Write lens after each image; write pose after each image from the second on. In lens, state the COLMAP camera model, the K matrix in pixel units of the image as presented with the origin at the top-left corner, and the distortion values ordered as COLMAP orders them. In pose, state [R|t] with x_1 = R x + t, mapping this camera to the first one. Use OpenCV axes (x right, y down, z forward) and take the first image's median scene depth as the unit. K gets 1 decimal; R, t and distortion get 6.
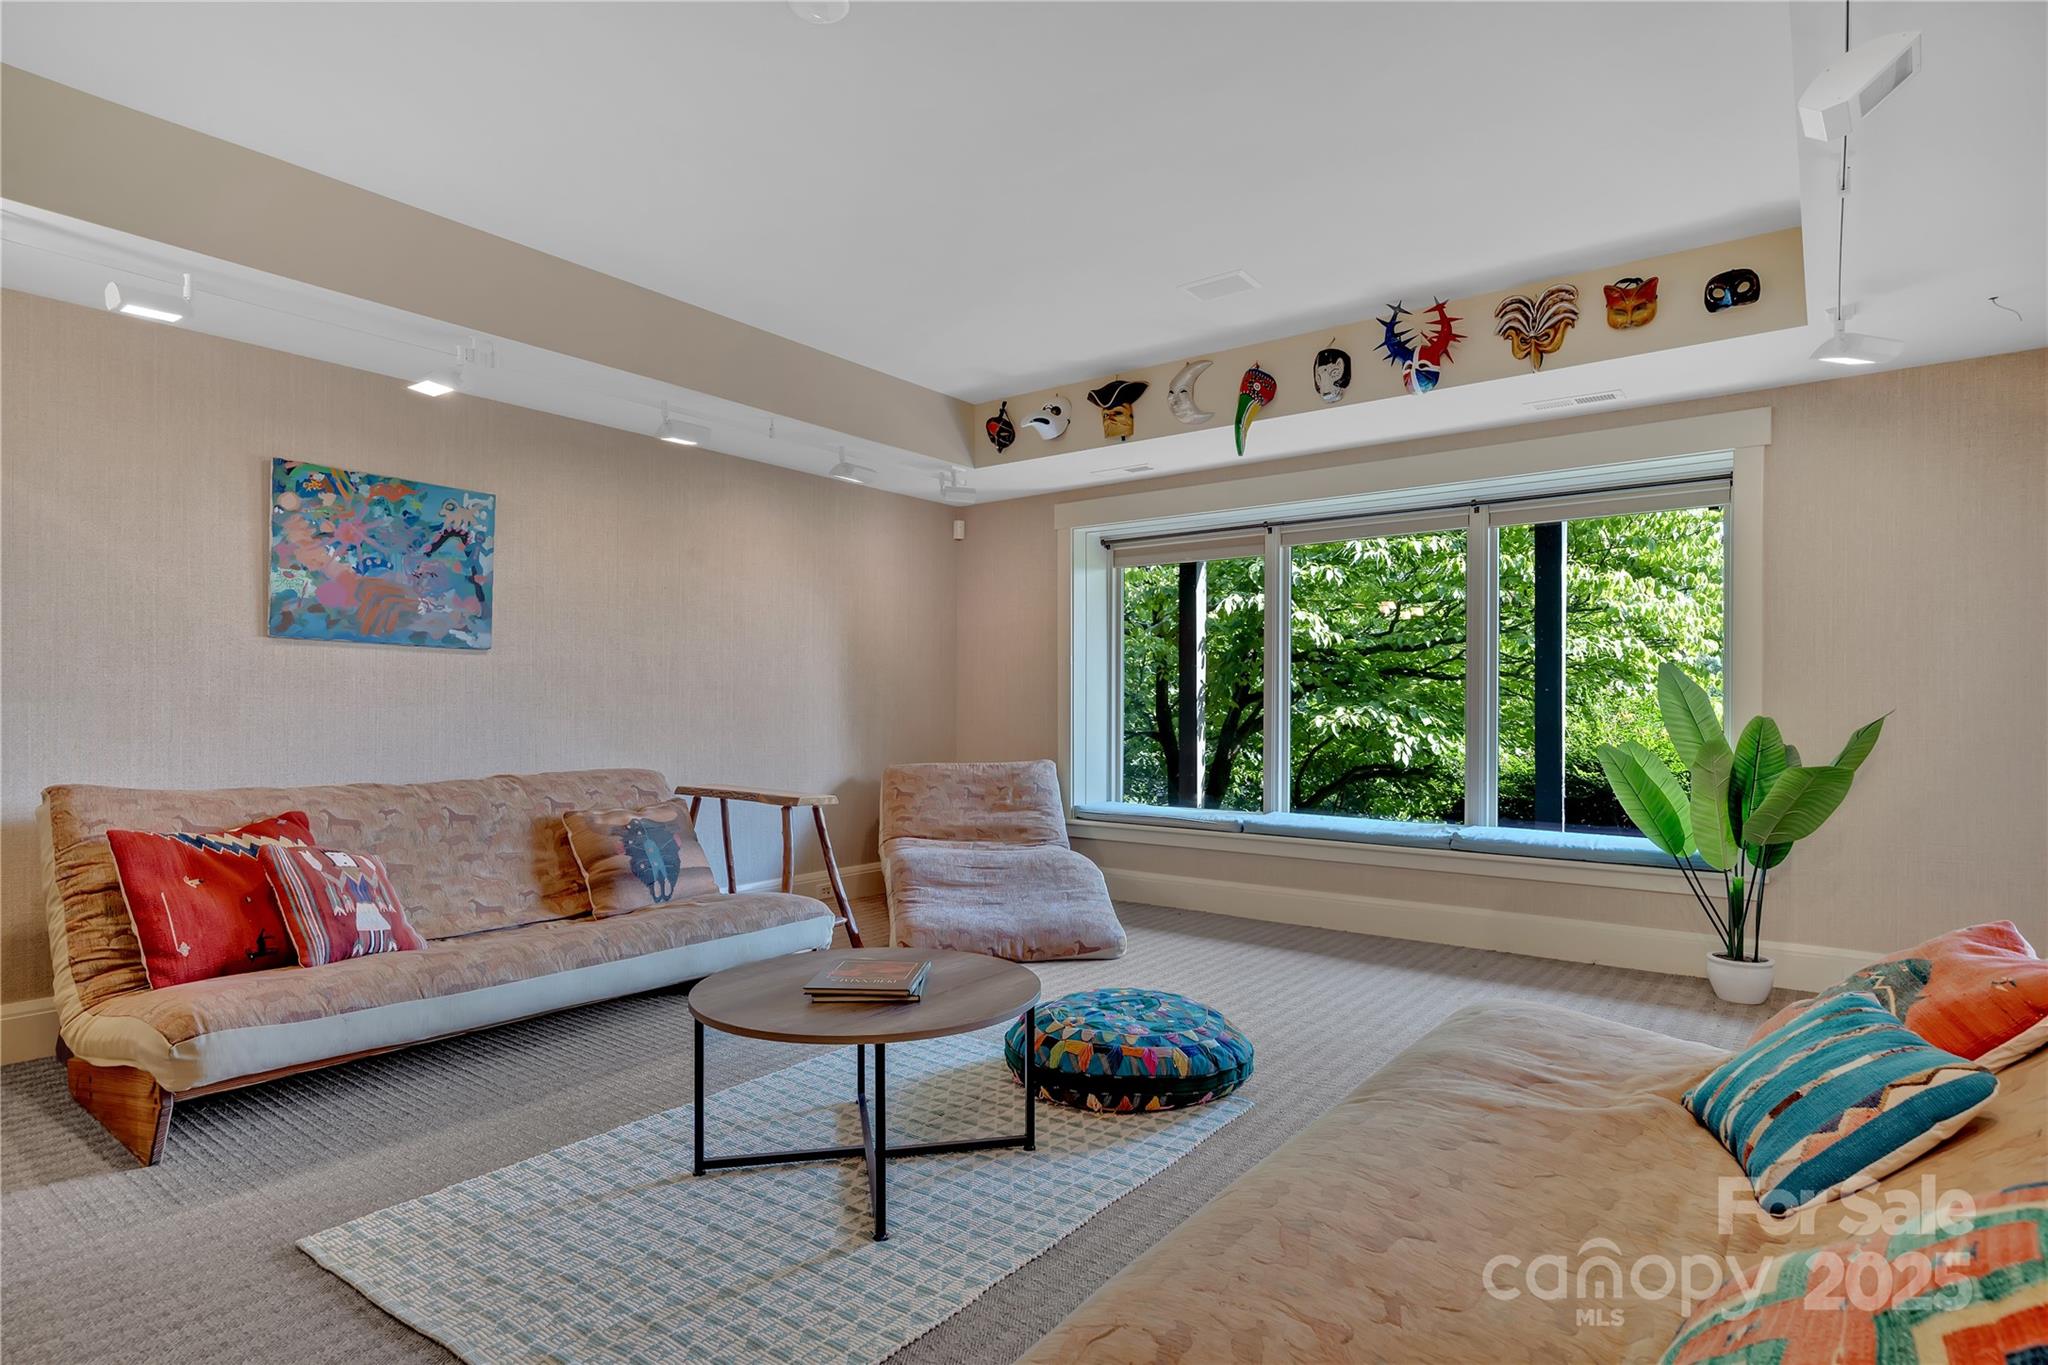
lens RADIAL K [[1069.0, 0, 1023.1], [0, 1069.0, 712.4], [0, 0, 1]] dist [0.002199, 0.000256]
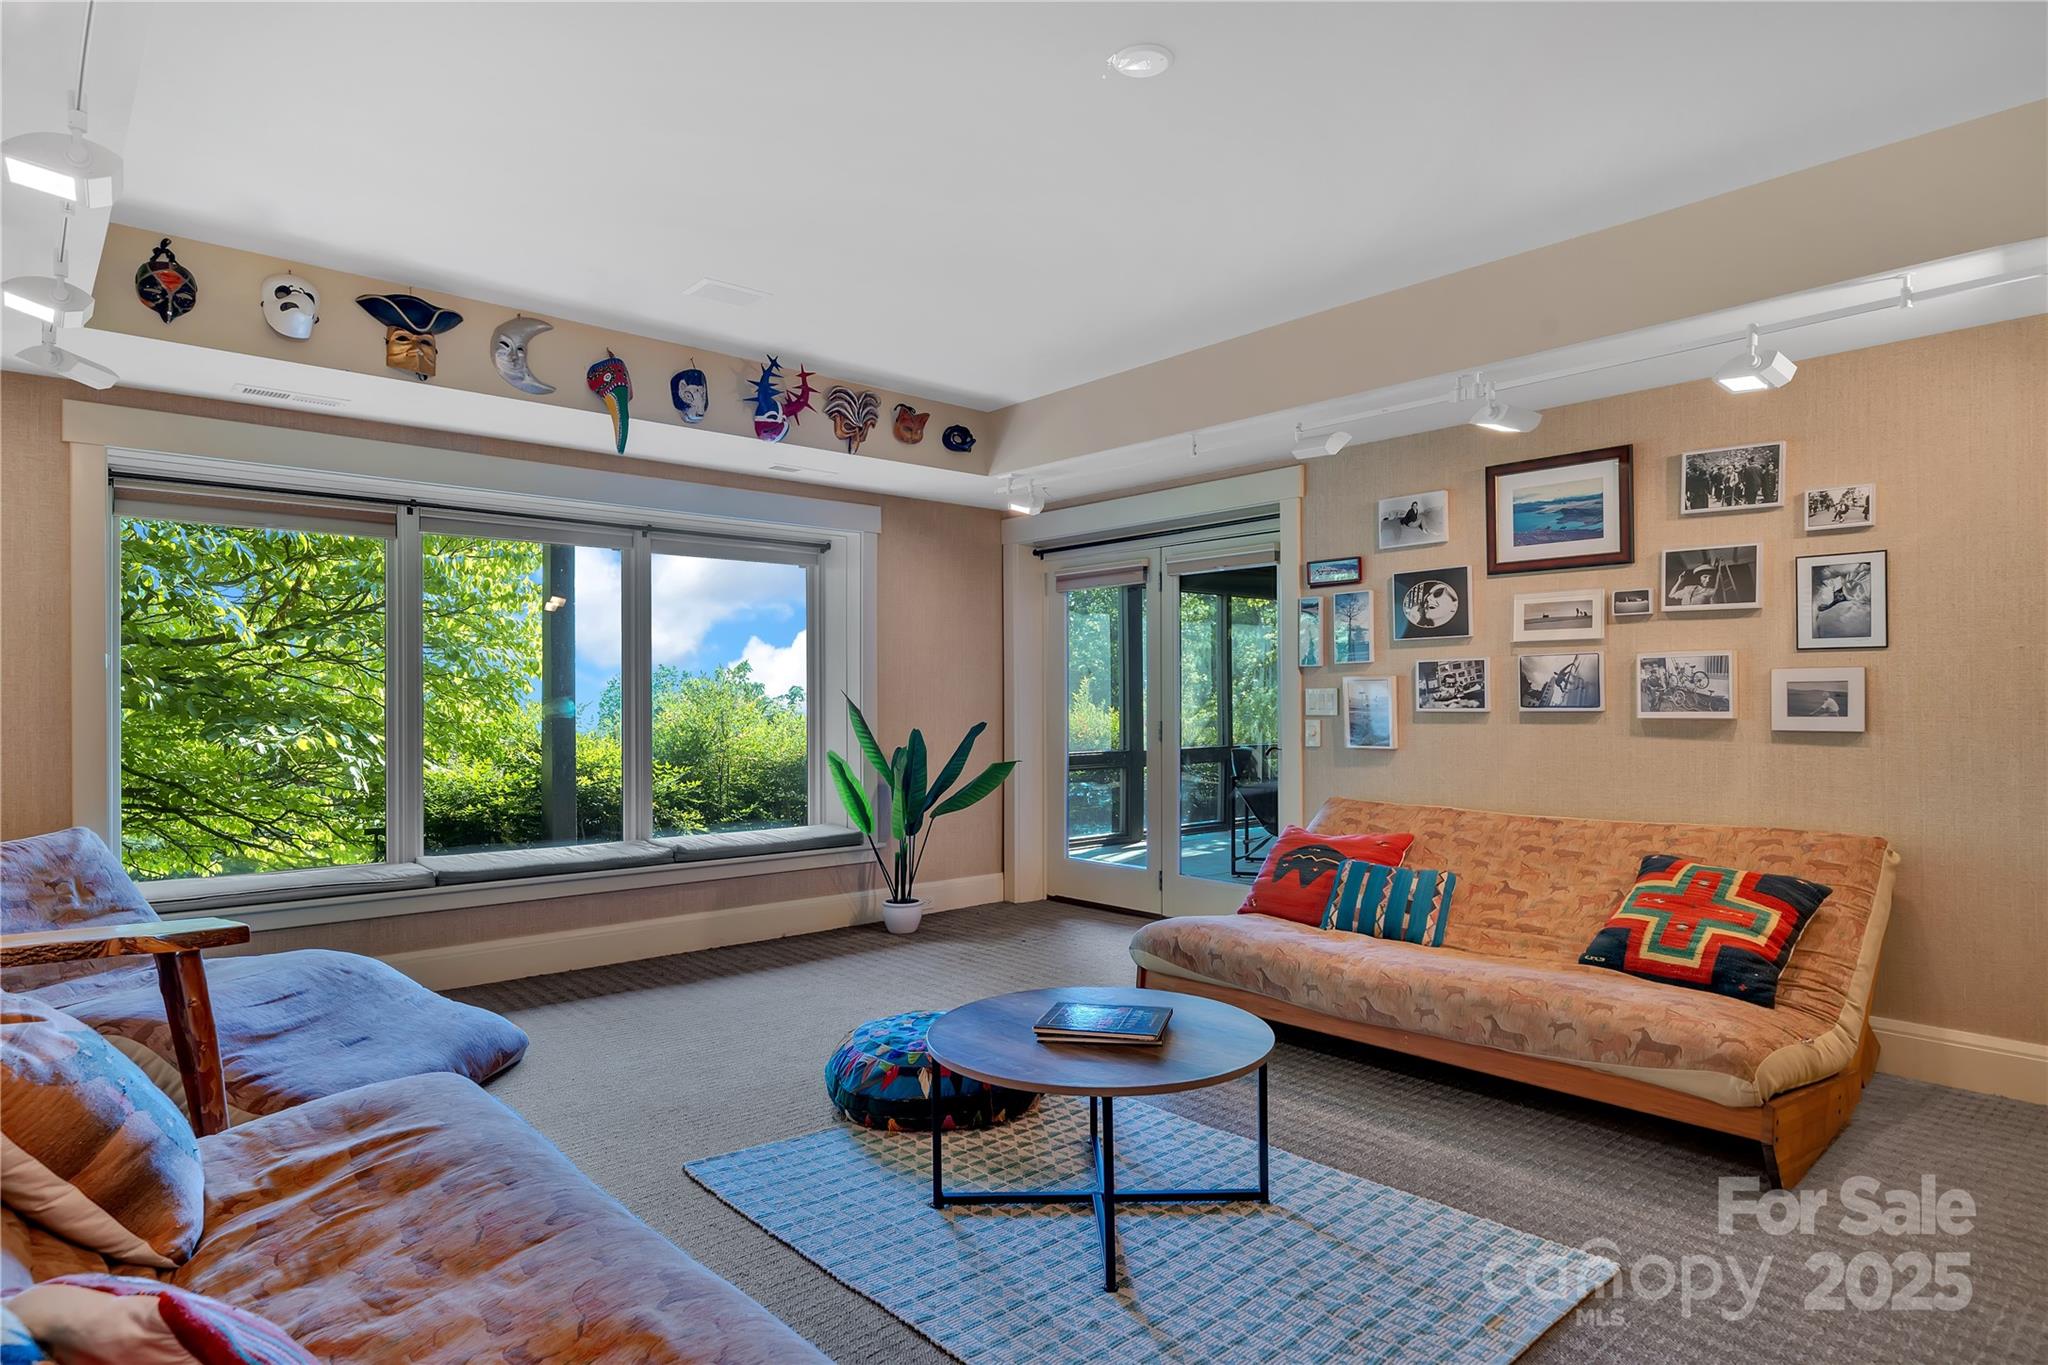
lens RADIAL K [[1152.0, 0, 1021.5], [0, 1152.0, 701.7], [0, 0, 1]] dist [-0.002649, -0.000190]
pose [[0.197534, -0.005644, 0.980280, -0.768591], [0.007190, 0.999965, 0.004309, -0.037420], [-0.980270, 0.006197, 0.197568, 0.541116]]
